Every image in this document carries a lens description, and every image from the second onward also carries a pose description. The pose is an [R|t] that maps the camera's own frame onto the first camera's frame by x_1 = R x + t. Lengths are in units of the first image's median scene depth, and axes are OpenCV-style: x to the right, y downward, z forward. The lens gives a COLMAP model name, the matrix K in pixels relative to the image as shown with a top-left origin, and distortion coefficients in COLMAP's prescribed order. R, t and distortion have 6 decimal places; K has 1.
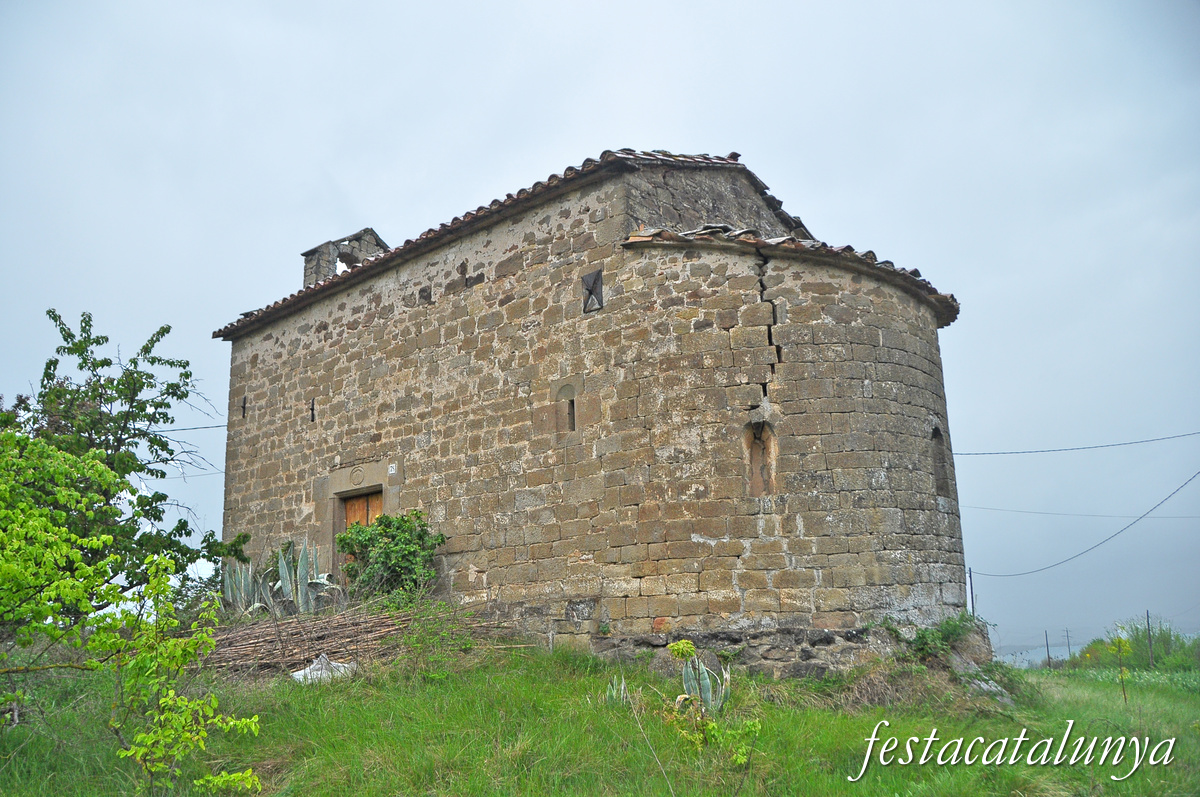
lens RADIAL K [[924.4, 0, 600.0], [0, 924.4, 398.5], [0, 0, 1]] dist [-0.111424, 0.009936]
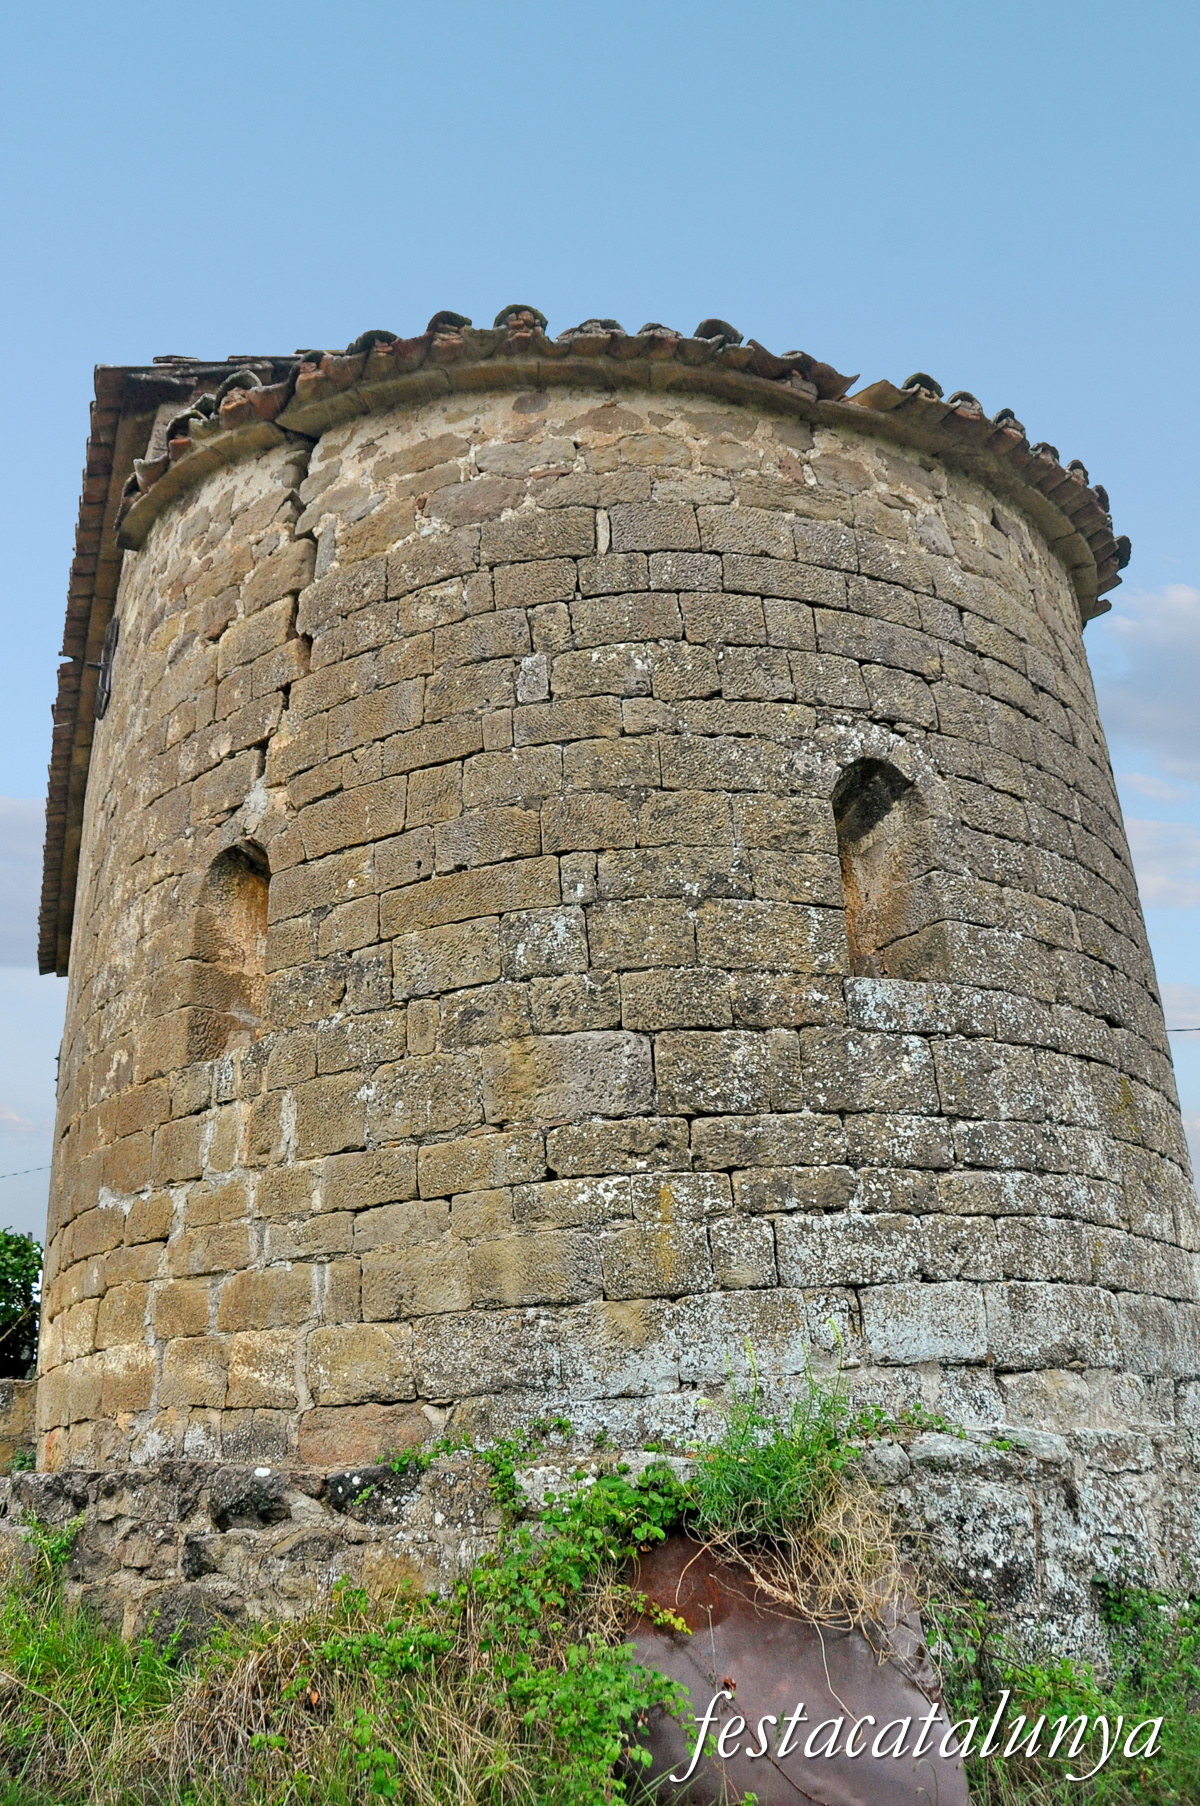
lens RADIAL K [[1391.2, 0, 599.5], [0, 1391.2, 871.5], [0, 0, 1]] dist [-0.111424, 0.009936]
pose [[0.875571, -0.210475, -0.434829, 0.498201], [0.139596, 0.971933, -0.189365, 0.146664], [0.462482, 0.105102, 0.880377, 0.578489]]
